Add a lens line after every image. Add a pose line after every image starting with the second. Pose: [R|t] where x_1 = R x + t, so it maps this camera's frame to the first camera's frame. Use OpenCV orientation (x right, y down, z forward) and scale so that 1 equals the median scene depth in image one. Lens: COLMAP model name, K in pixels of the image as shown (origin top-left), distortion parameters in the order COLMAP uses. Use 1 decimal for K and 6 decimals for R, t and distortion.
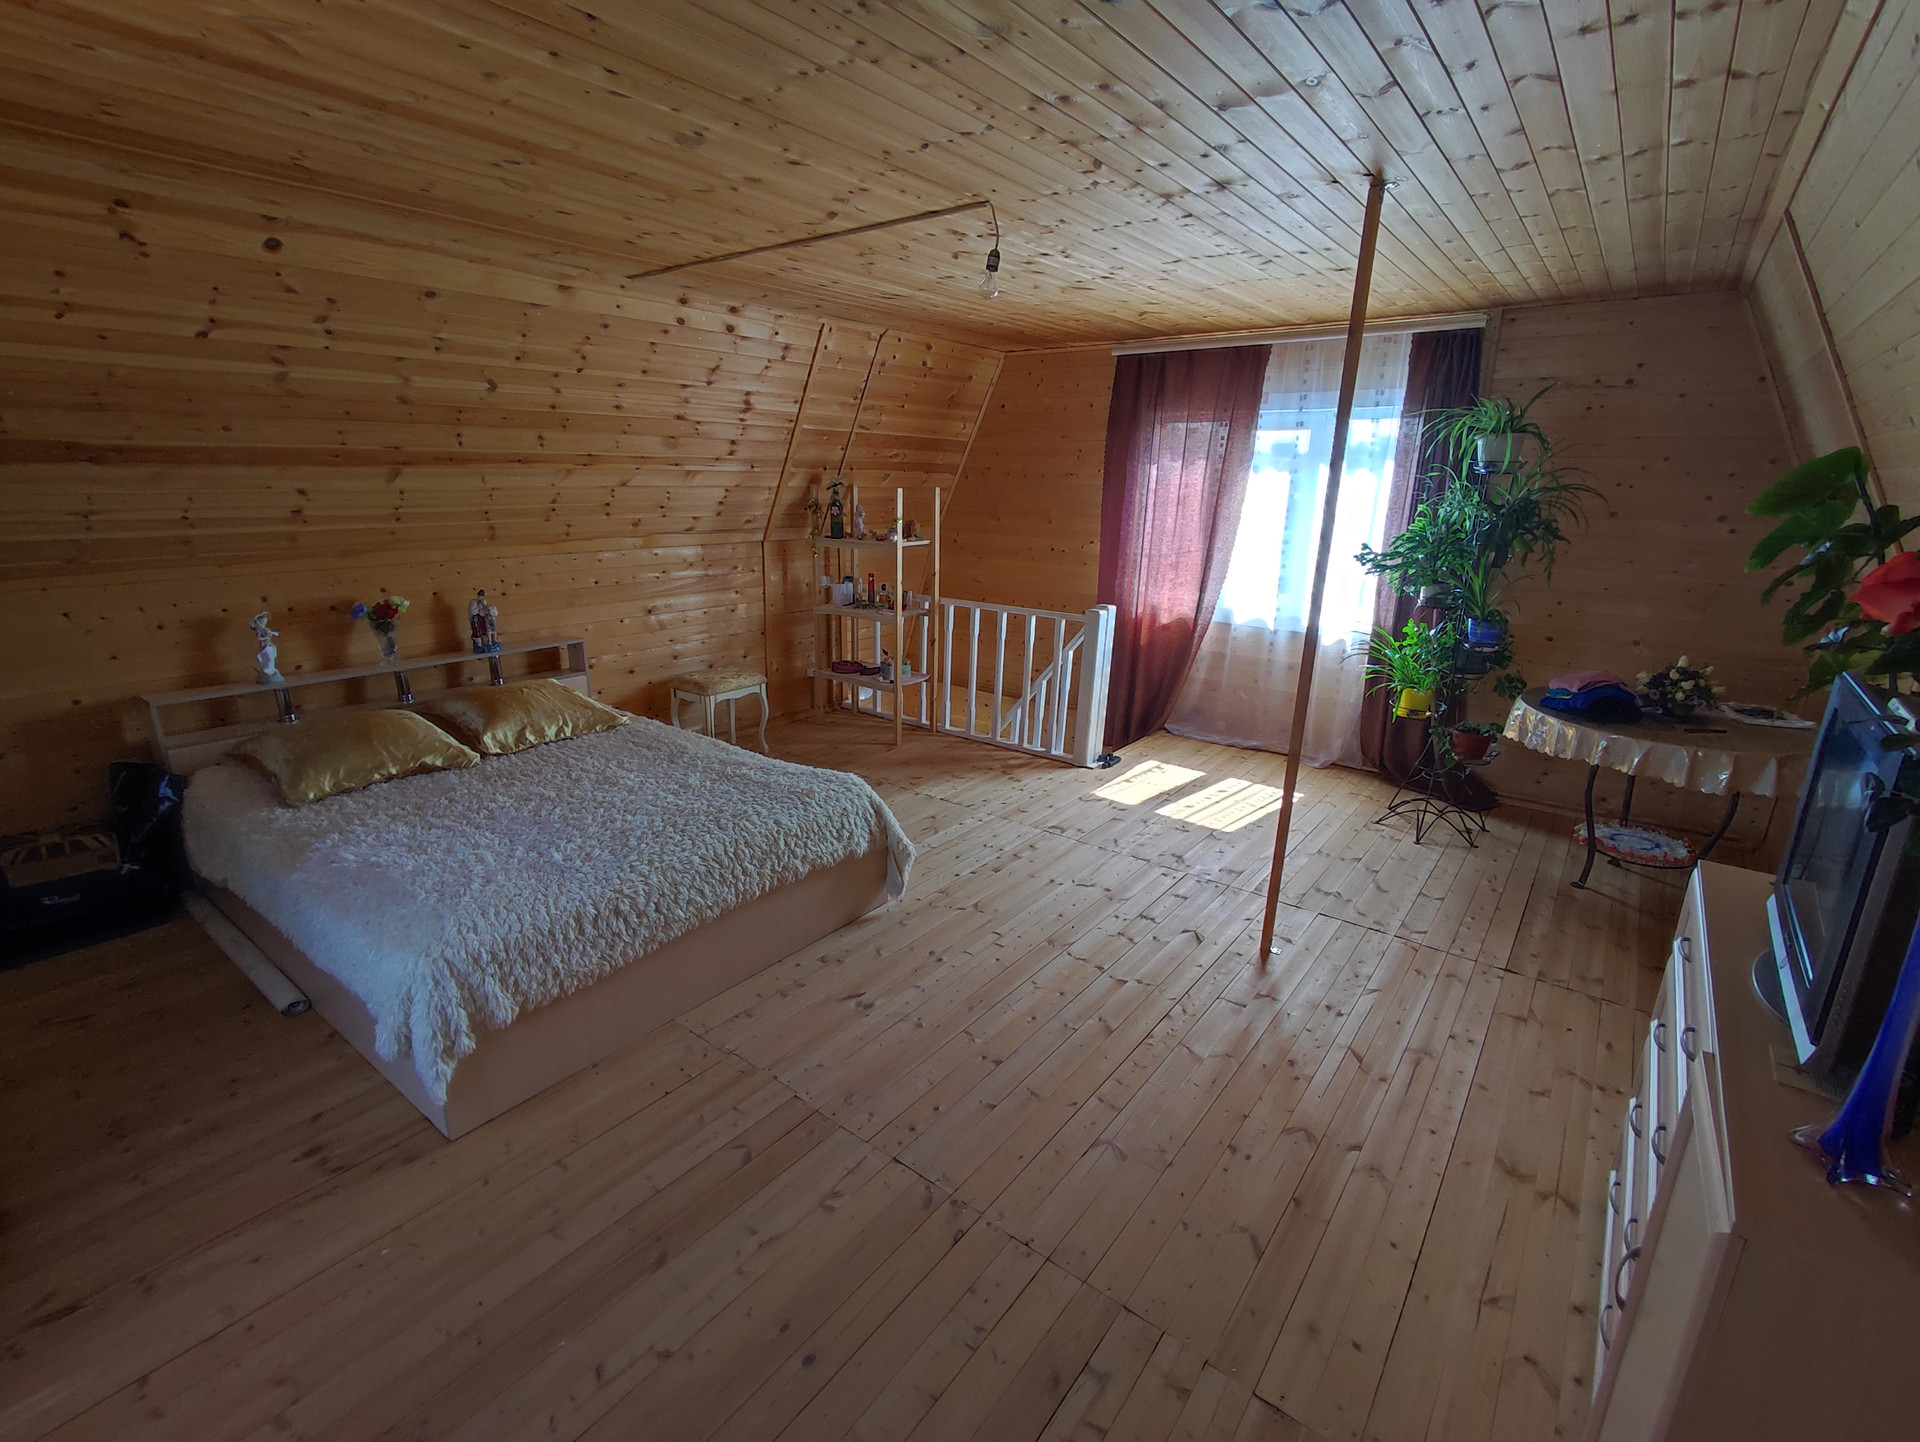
lens RADIAL K [[882.9, 0, 955.1], [0, 882.9, 747.6], [0, 0, 1]] dist [0.000293, -0.000887]
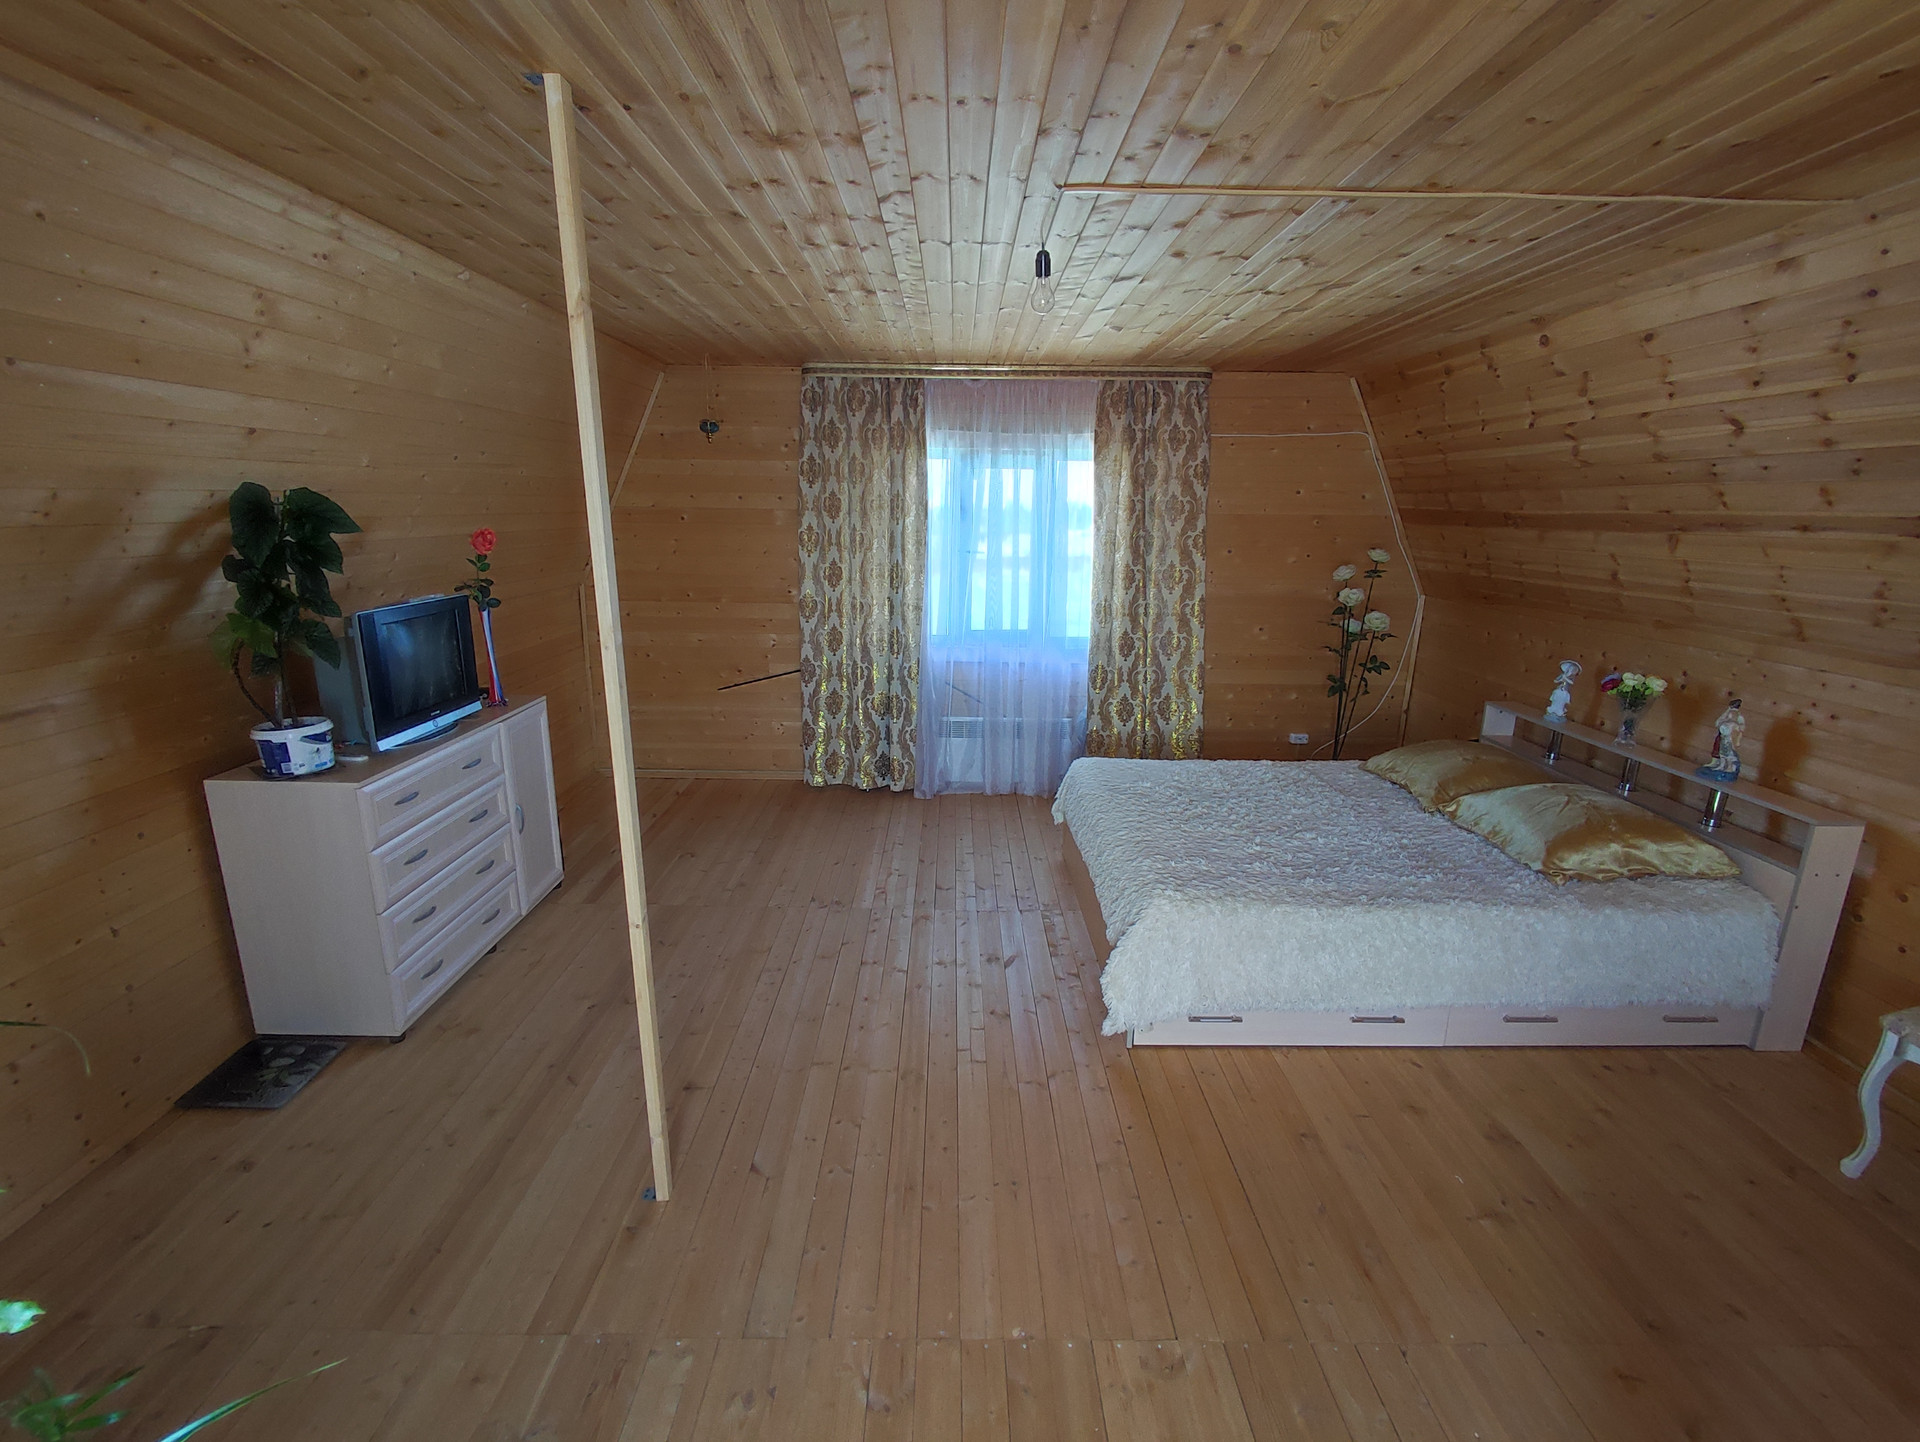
lens RADIAL K [[882.9, 0, 955.1], [0, 882.9, 747.6], [0, 0, 1]] dist [0.000293, -0.000887]
pose [[-0.790531, 0.139280, -0.596374, 0.488141], [-0.204700, 0.857695, 0.471653, -0.408749], [0.577200, 0.494934, -0.649524, 1.281883]]
